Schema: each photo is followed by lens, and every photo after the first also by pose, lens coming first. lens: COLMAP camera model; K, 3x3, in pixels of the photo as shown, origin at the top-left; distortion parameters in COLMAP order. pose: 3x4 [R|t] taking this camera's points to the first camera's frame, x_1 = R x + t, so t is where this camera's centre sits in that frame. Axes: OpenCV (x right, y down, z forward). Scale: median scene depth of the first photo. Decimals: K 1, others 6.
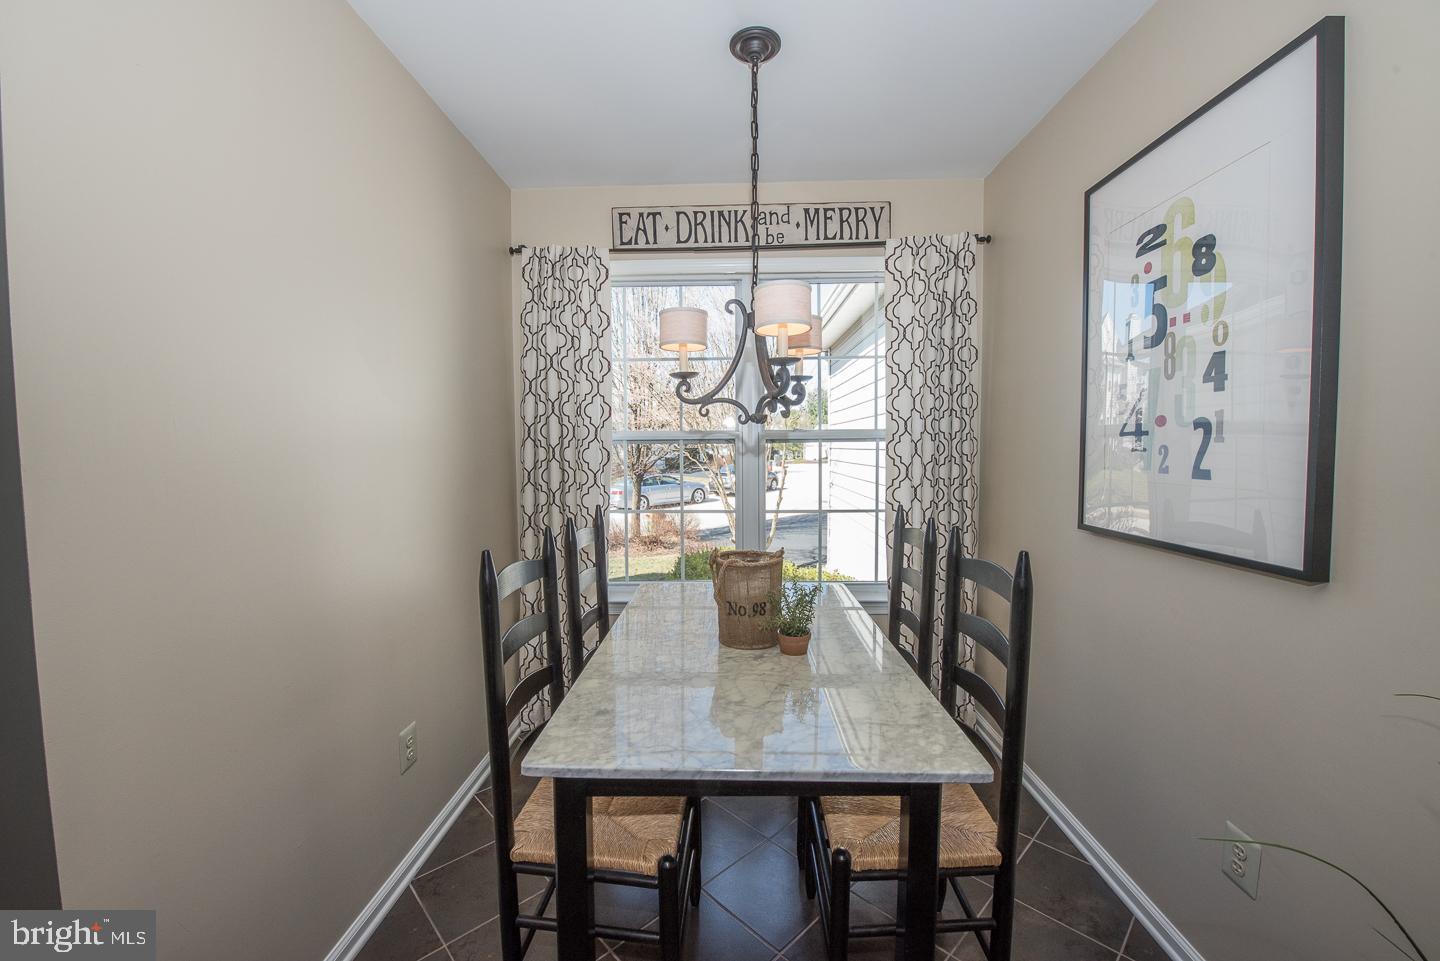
lens RADIAL K [[570.7, 0, 715.3], [0, 570.7, 474.1], [0, 0, 1]] dist [-0.020549, -0.000397]
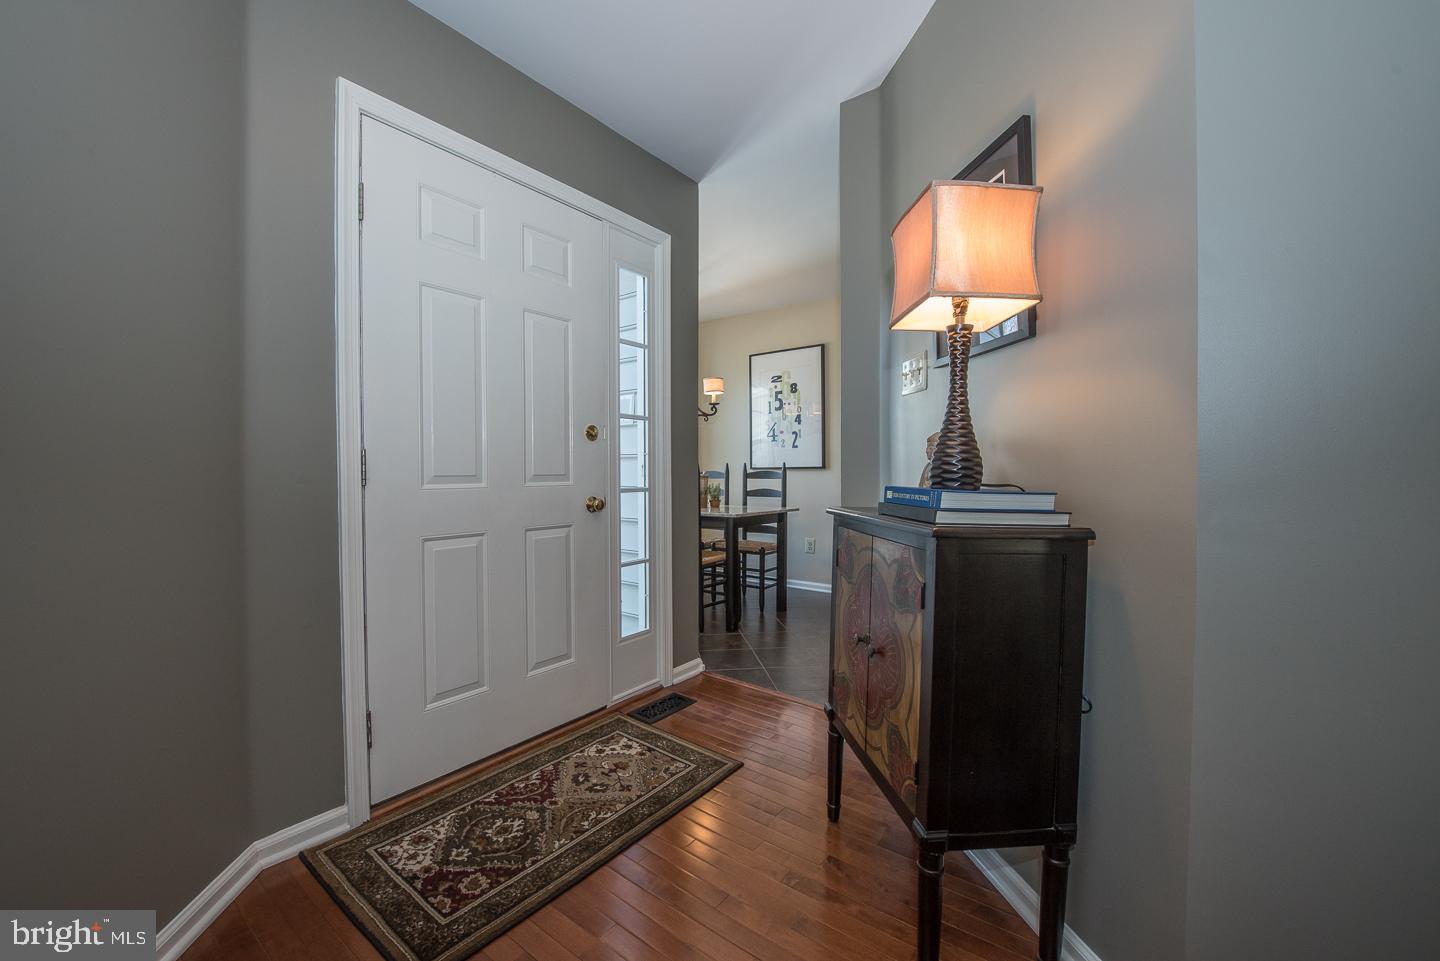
lens RADIAL K [[570.7, 0, 717.4], [0, 570.7, 484.4], [0, 0, 1]] dist [-0.020549, -0.000397]
pose [[0.583505, -0.013870, 0.811991, -2.289517], [0.037766, 0.999236, -0.010071, 0.245893], [-0.811231, 0.036542, 0.583583, -0.713487]]
